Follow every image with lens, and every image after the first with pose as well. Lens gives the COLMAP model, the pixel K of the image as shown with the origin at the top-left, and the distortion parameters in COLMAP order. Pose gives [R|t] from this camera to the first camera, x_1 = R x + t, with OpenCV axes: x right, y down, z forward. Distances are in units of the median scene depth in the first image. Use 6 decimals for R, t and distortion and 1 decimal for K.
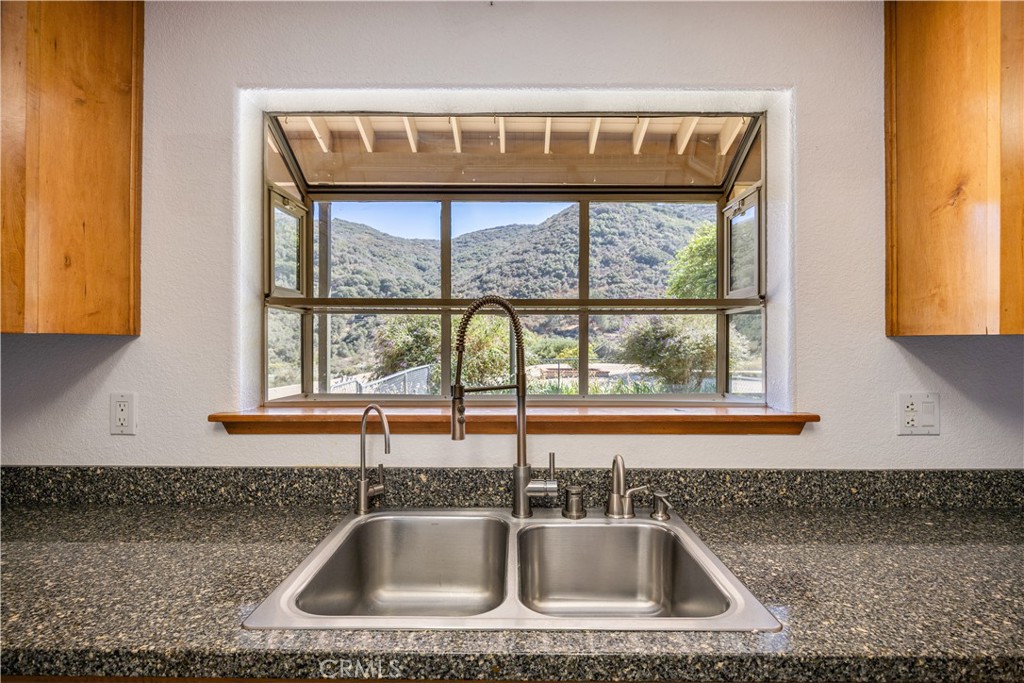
lens RADIAL K [[488.8, 0, 503.2], [0, 488.8, 344.6], [0, 0, 1]] dist [-0.003904, -0.001016]
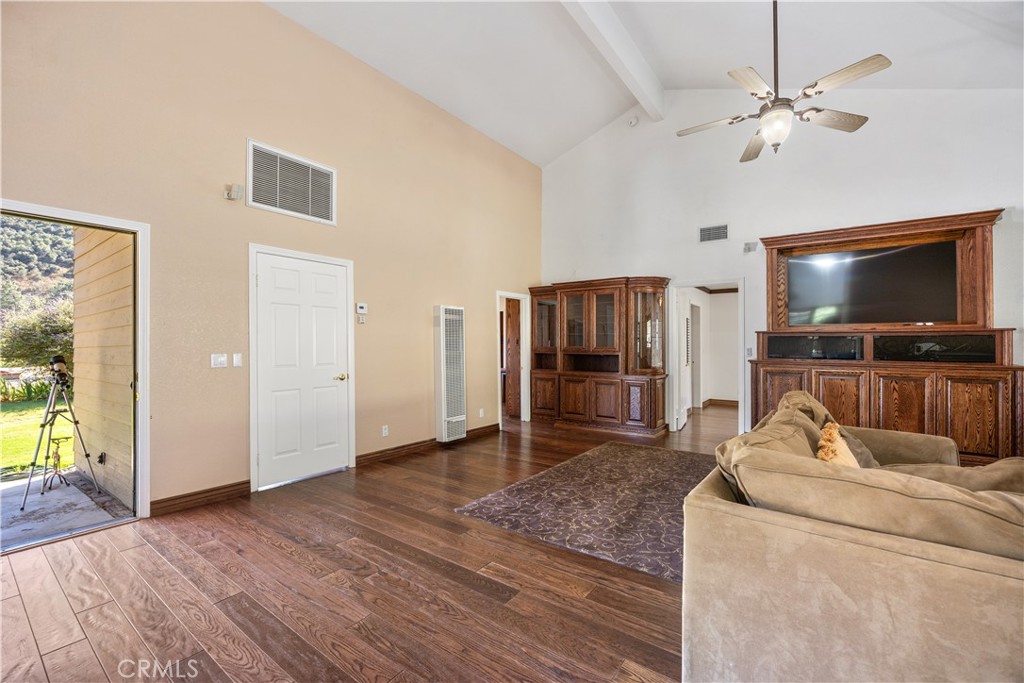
lens RADIAL K [[432.0, 0, 499.5], [0, 432.0, 341.8], [0, 0, 1]] dist [-0.008635, 0.000128]
pose [[0.595631, -0.002252, 0.803255, 1.497869], [0.007586, 0.999967, -0.002822, 0.113108], [-0.803223, 0.007774, 0.595628, -1.941304]]
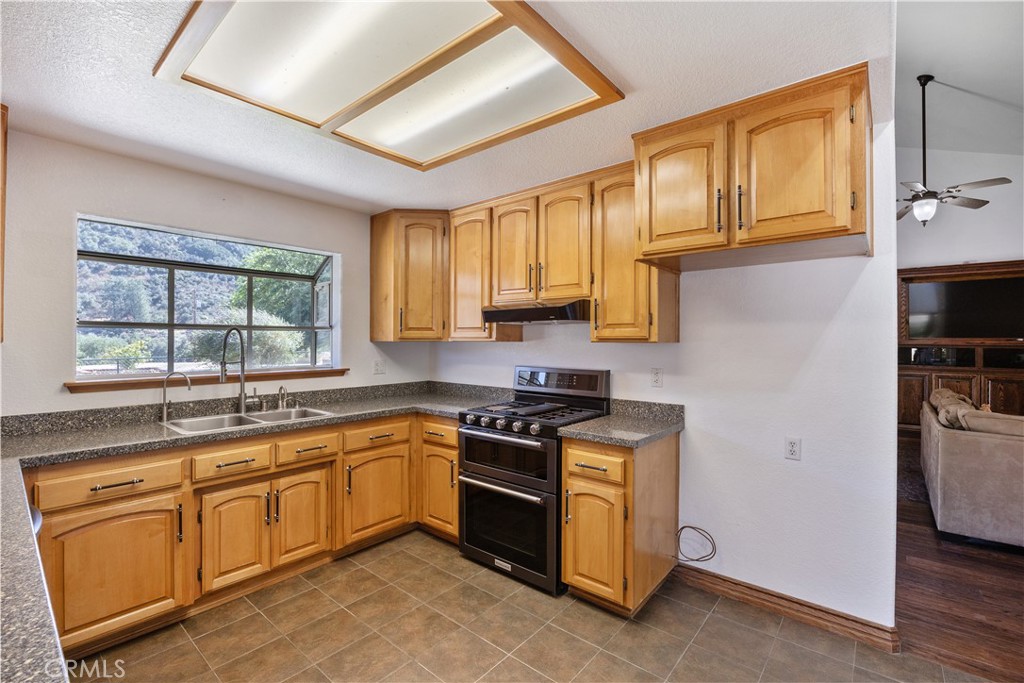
lens RADIAL K [[458.9, 0, 508.0], [0, 458.9, 338.8], [0, 0, 1]] dist [-0.011195, 0.000341]
pose [[0.634035, 0.002014, 0.773302, -0.856100], [0.002478, 0.999986, -0.004637, -0.017733], [-0.773301, 0.004856, 0.634021, -1.444050]]
